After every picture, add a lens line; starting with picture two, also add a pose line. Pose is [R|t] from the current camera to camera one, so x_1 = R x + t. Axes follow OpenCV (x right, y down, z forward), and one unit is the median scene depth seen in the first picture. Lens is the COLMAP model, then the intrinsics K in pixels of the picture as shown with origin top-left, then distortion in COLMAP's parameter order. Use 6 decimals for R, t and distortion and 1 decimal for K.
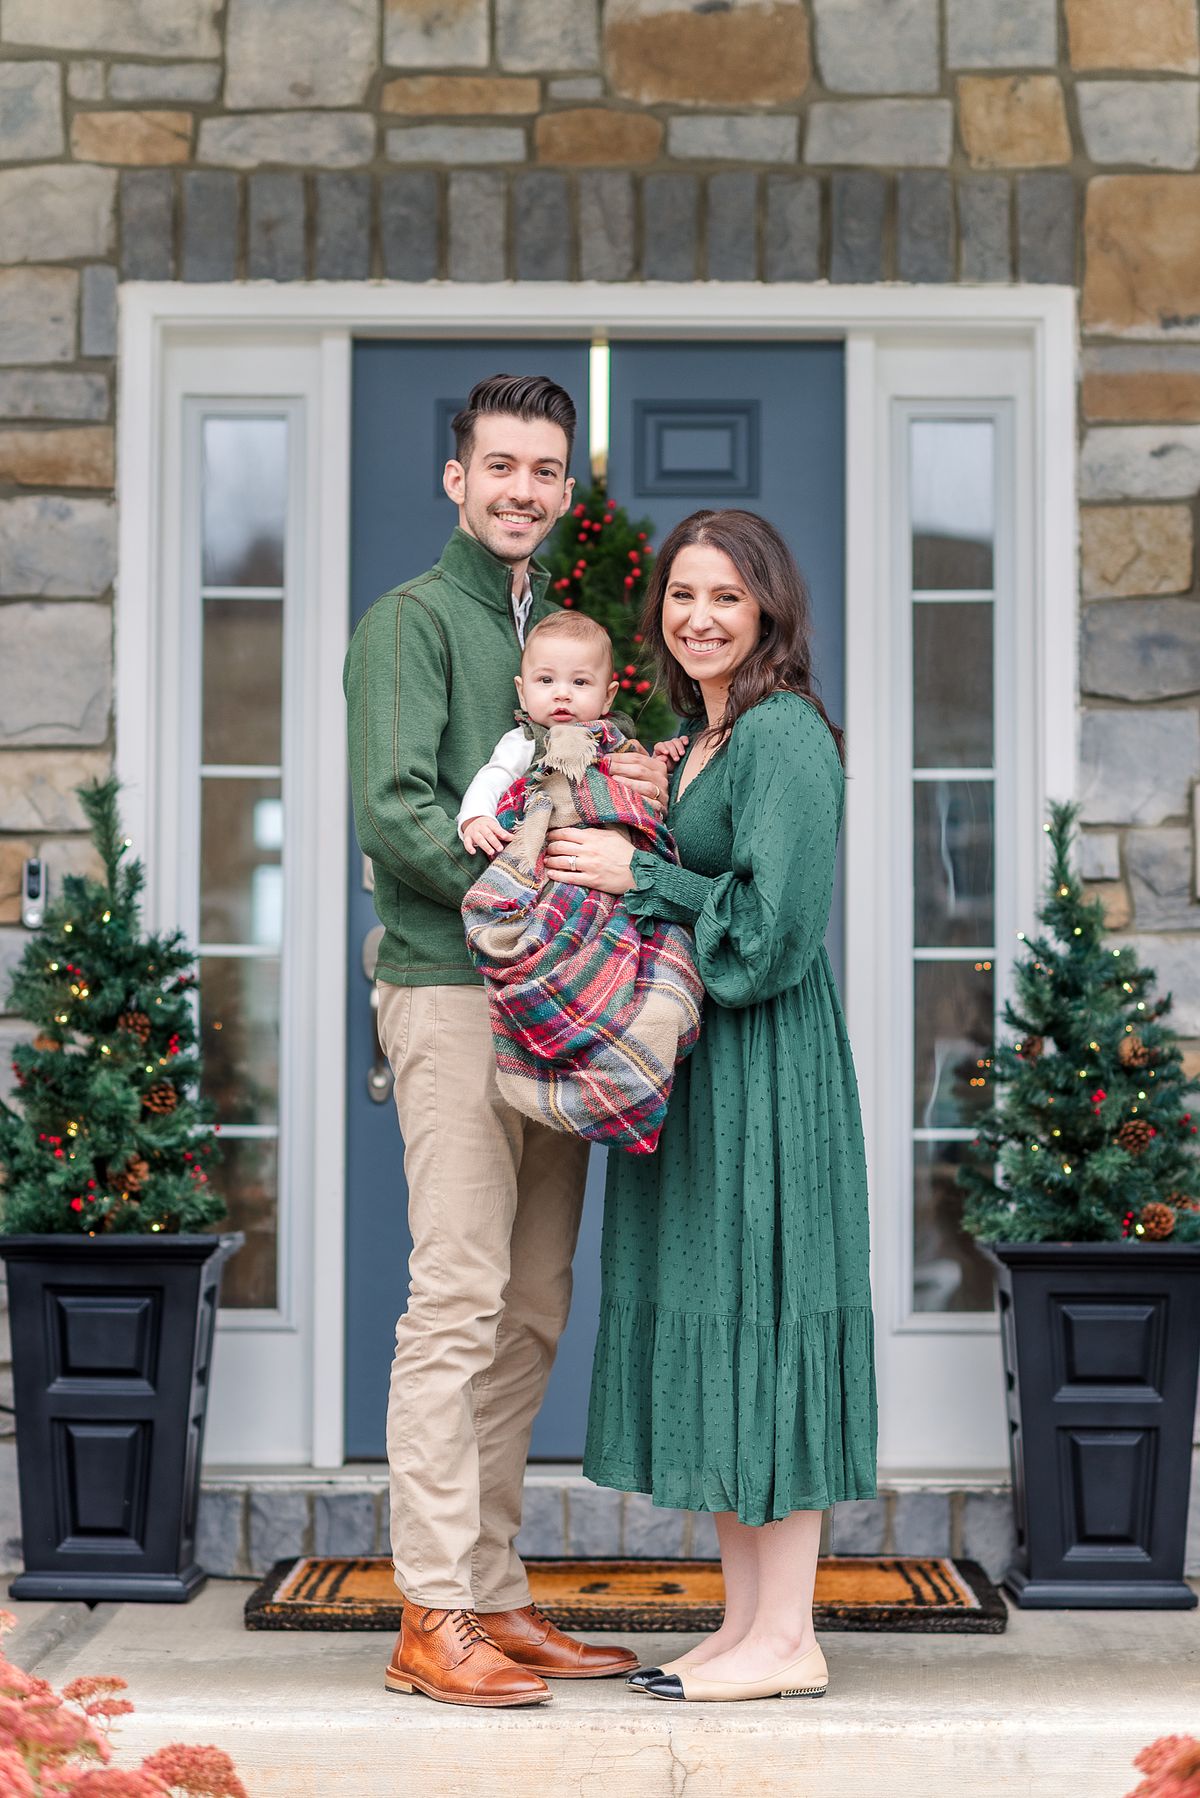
lens RADIAL K [[4443.8, 0, 600.0], [0, 4443.8, 899.0], [0, 0, 1]] dist [-0.012647, -0.589098]
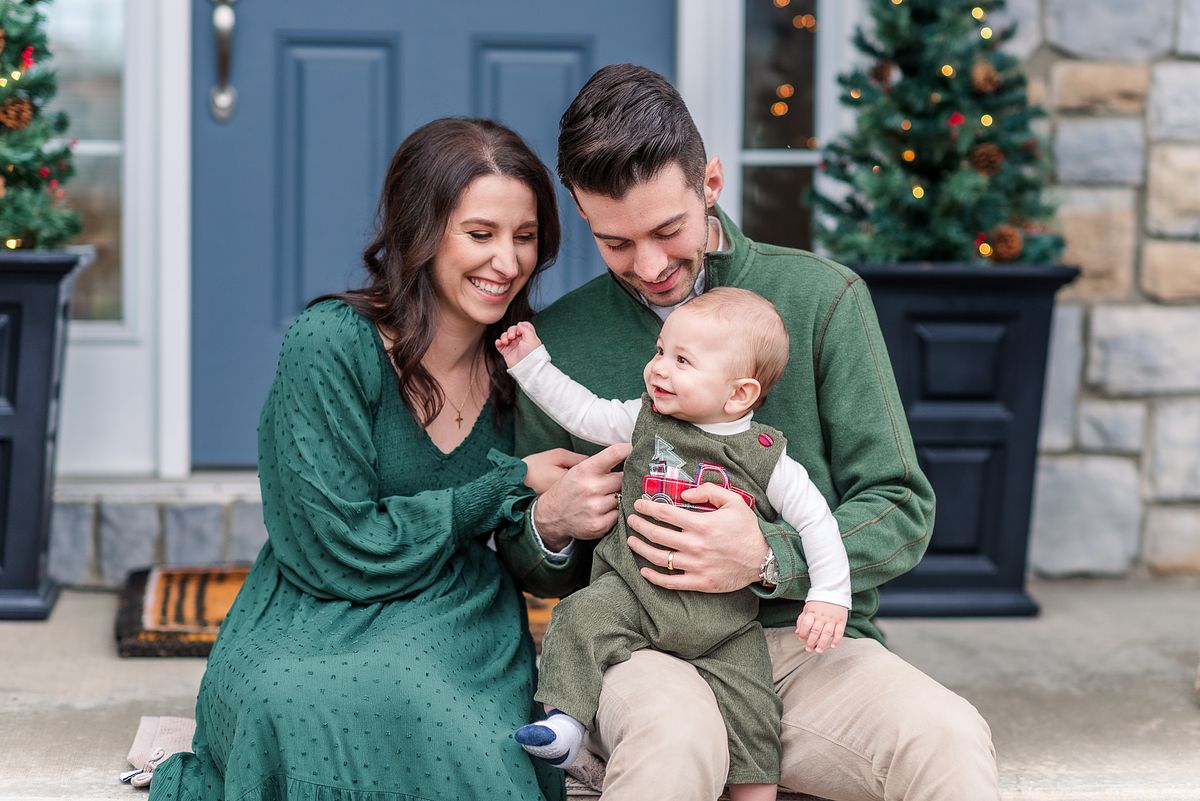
lens RADIAL K [[3103.1, 0, 640.0], [0, 3103.1, 361.2], [0, 0, 1]] dist [0.030969, -0.764539]
pose [[0.990601, 0.000386, 0.136781, -0.055501], [-0.016320, 0.993186, 0.115396, 0.018120], [-0.135805, -0.116543, 0.983857, 0.299297]]
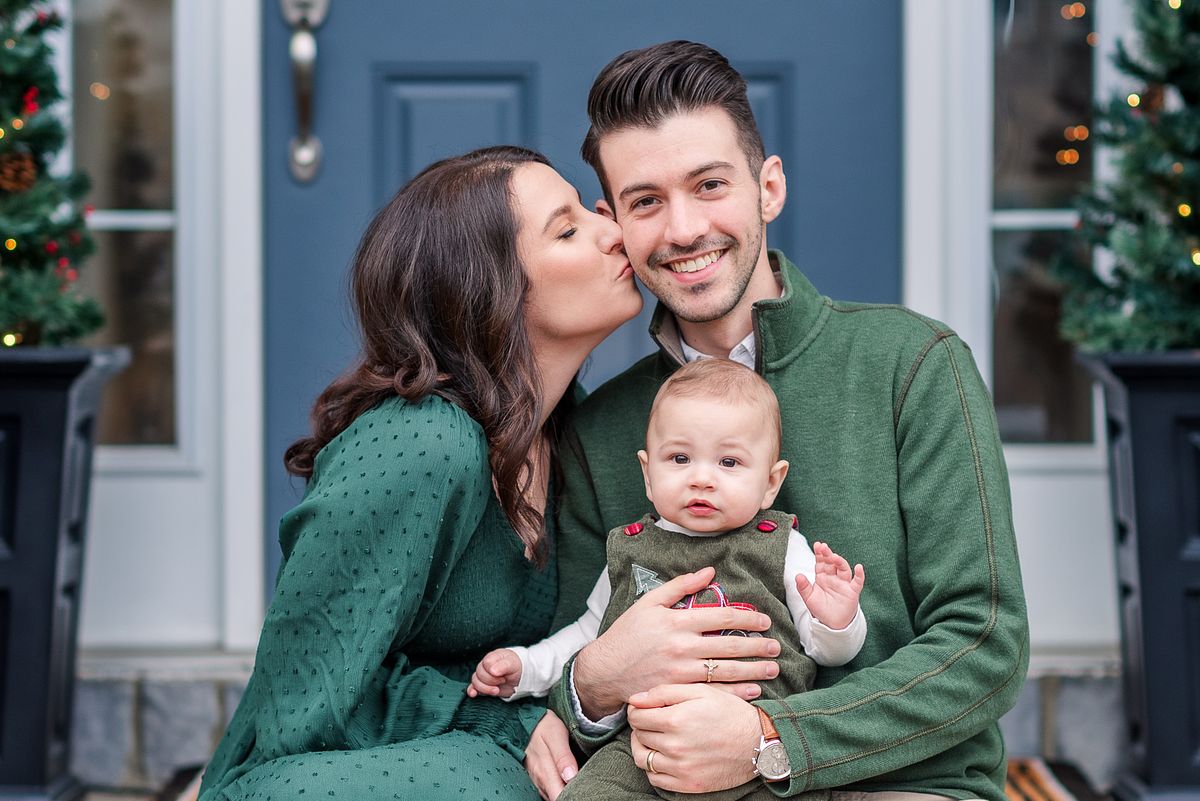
lens RADIAL K [[4674.2, 0, 660.2], [0, 4674.2, 447.8], [0, 0, 1]] dist [0.033464, -2.537156]
pose [[0.999855, -0.006155, 0.015875, -0.000843], [0.004749, 0.996188, 0.087104, 0.022662], [-0.016351, -0.087016, 0.996073, 0.192342]]
